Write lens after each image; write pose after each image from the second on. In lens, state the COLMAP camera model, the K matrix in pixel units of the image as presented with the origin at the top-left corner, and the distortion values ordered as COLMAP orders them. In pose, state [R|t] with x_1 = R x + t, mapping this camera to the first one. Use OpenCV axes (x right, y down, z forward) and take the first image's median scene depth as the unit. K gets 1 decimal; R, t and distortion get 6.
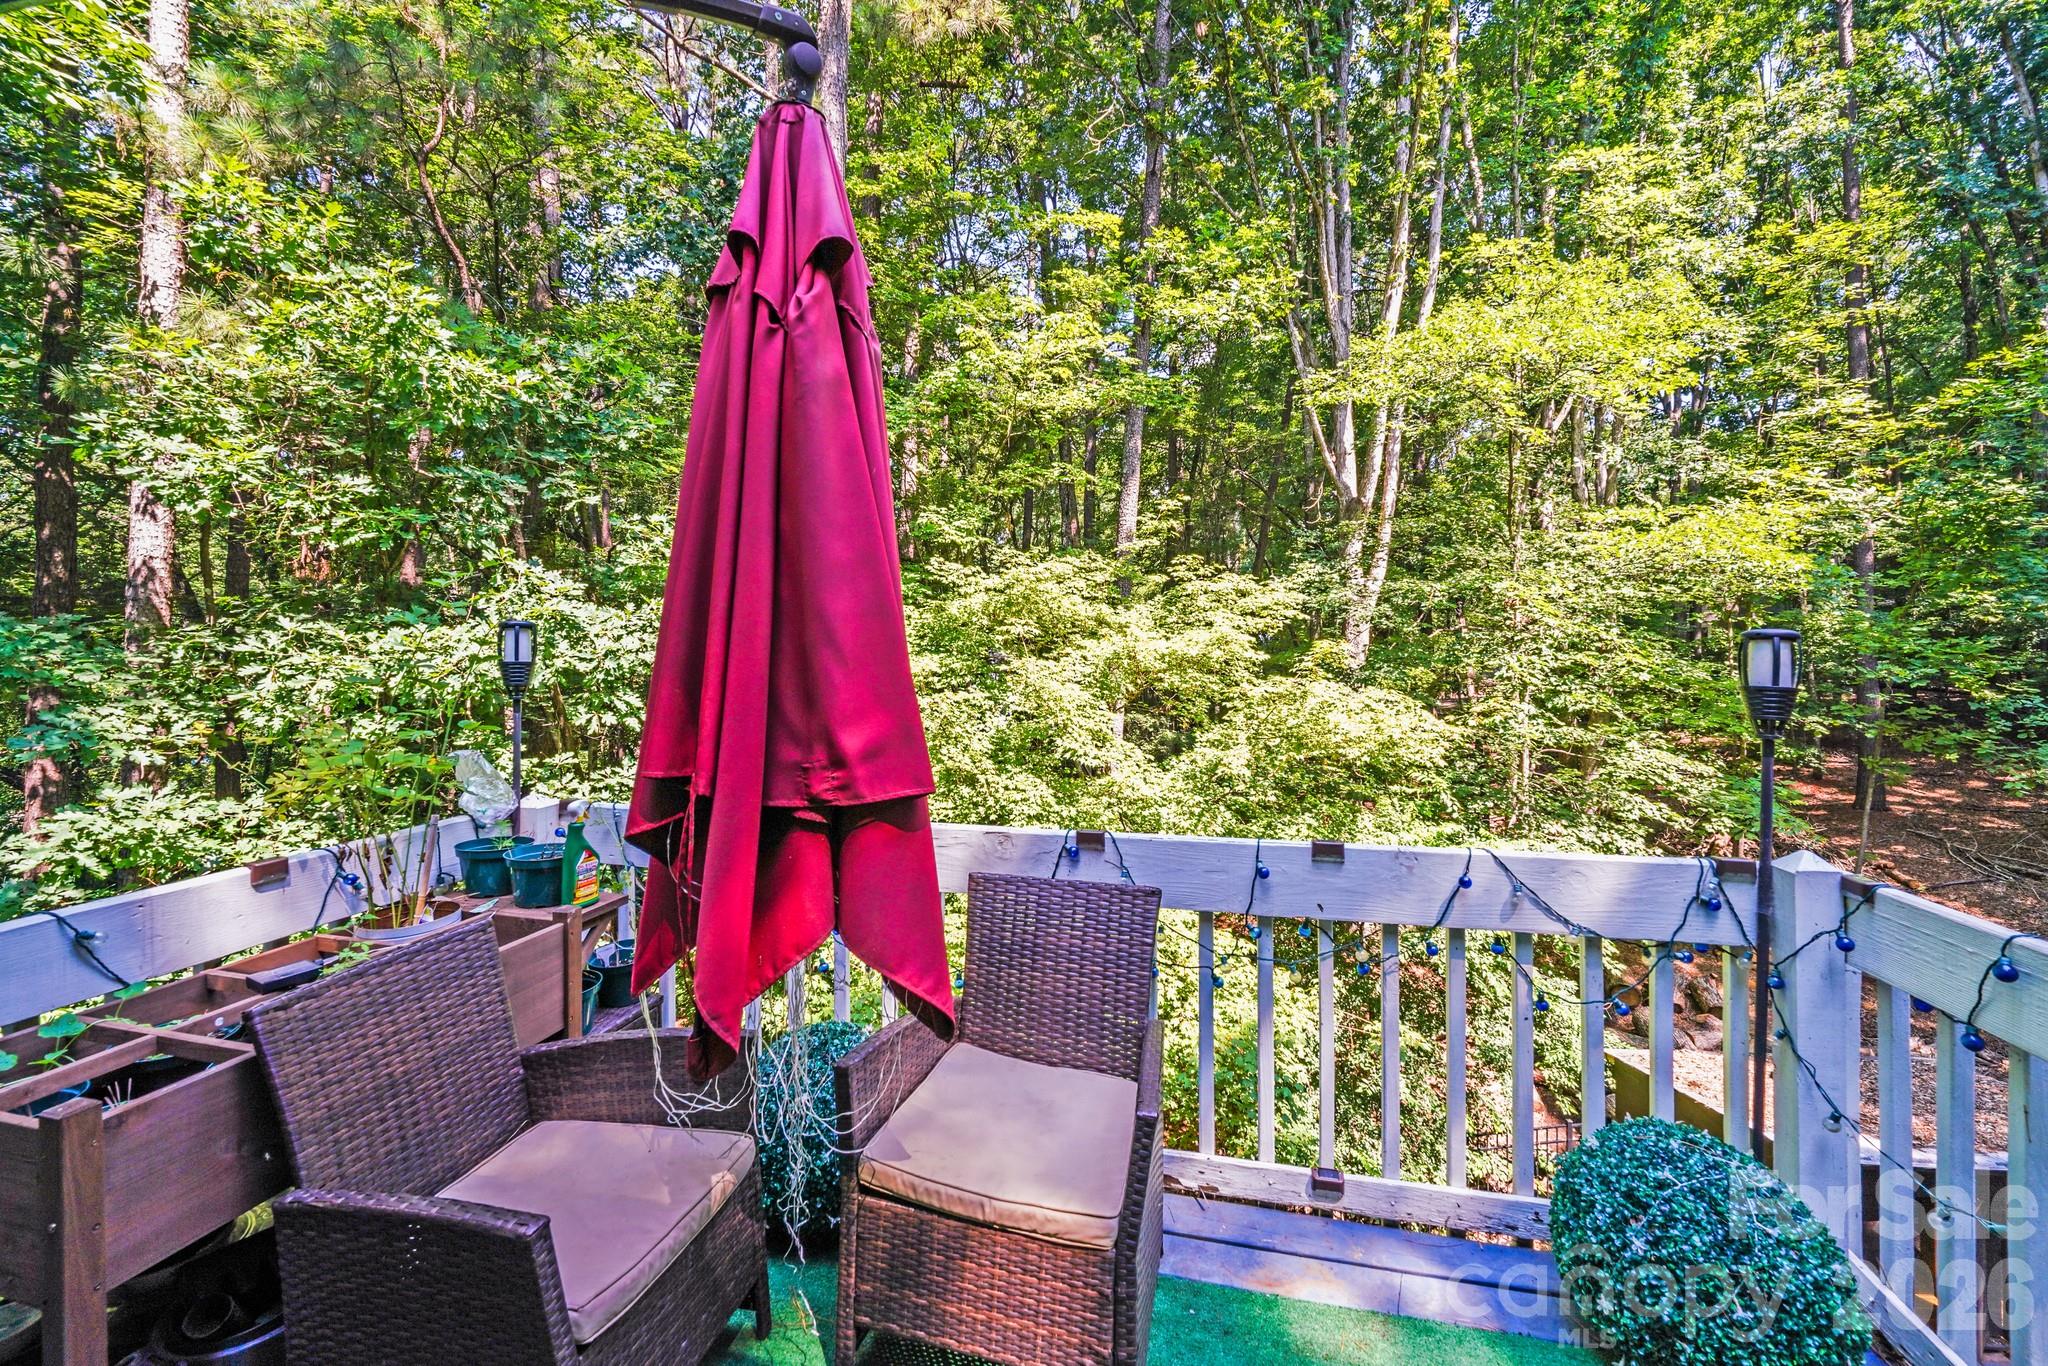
lens RADIAL K [[851.3, 0, 1003.9], [0, 851.3, 667.0], [0, 0, 1]] dist [-0.015992, -0.000390]
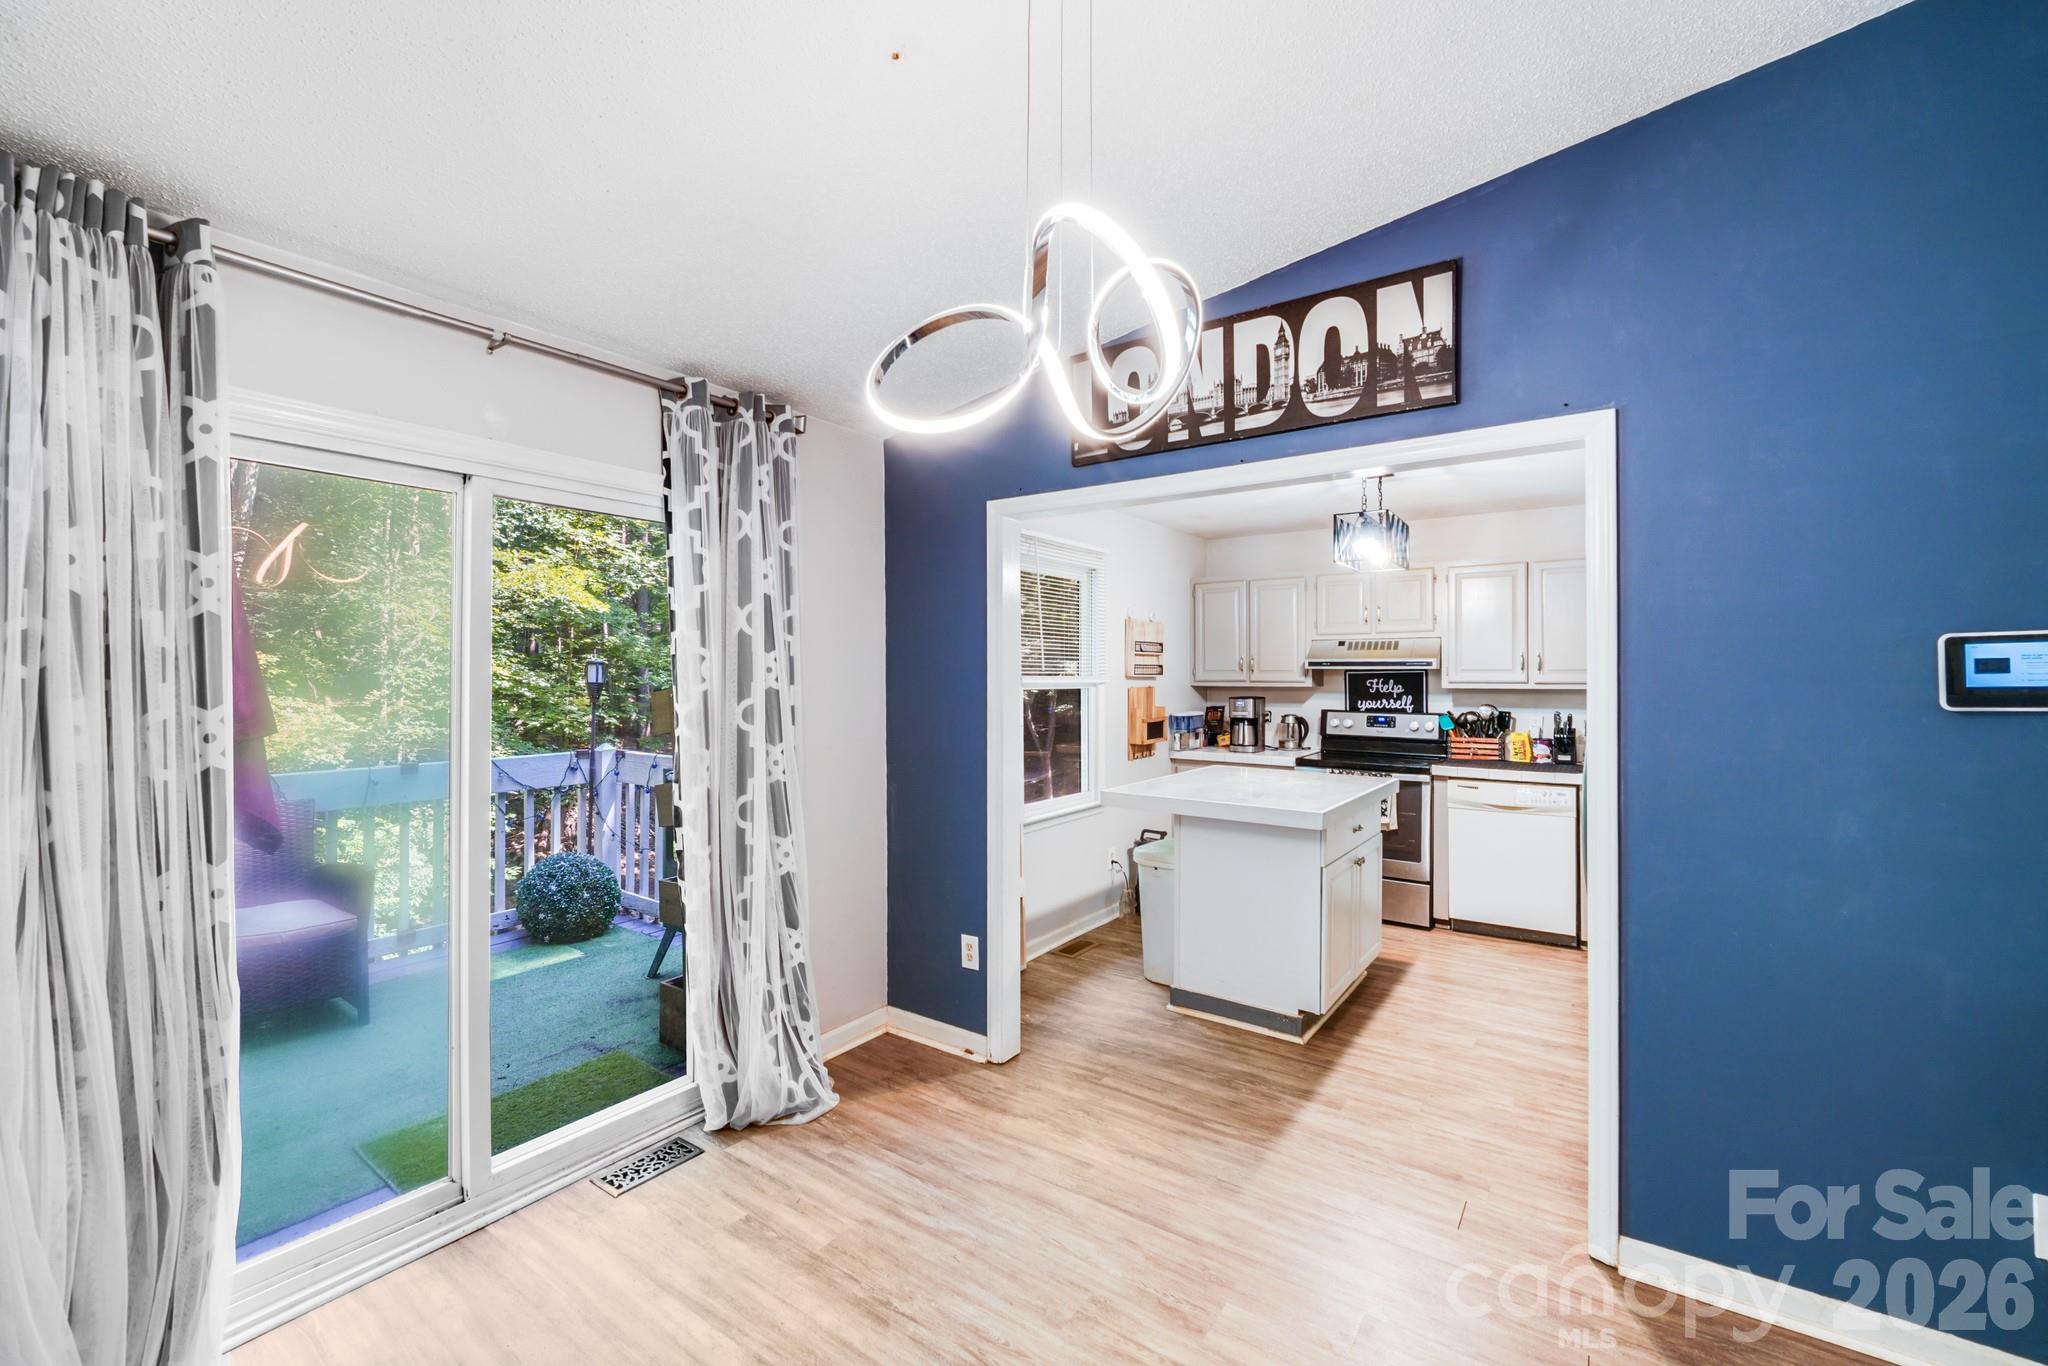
lens RADIAL K [[851.3, 0, 1003.9], [0, 851.3, 667.0], [0, 0, 1]] dist [-0.015992, -0.000390]
pose [[0.360794, 0.012578, 0.932561, -0.191818], [-0.000411, 0.999911, -0.013327, 0.001680], [-0.932646, 0.004425, 0.360767, -0.201200]]
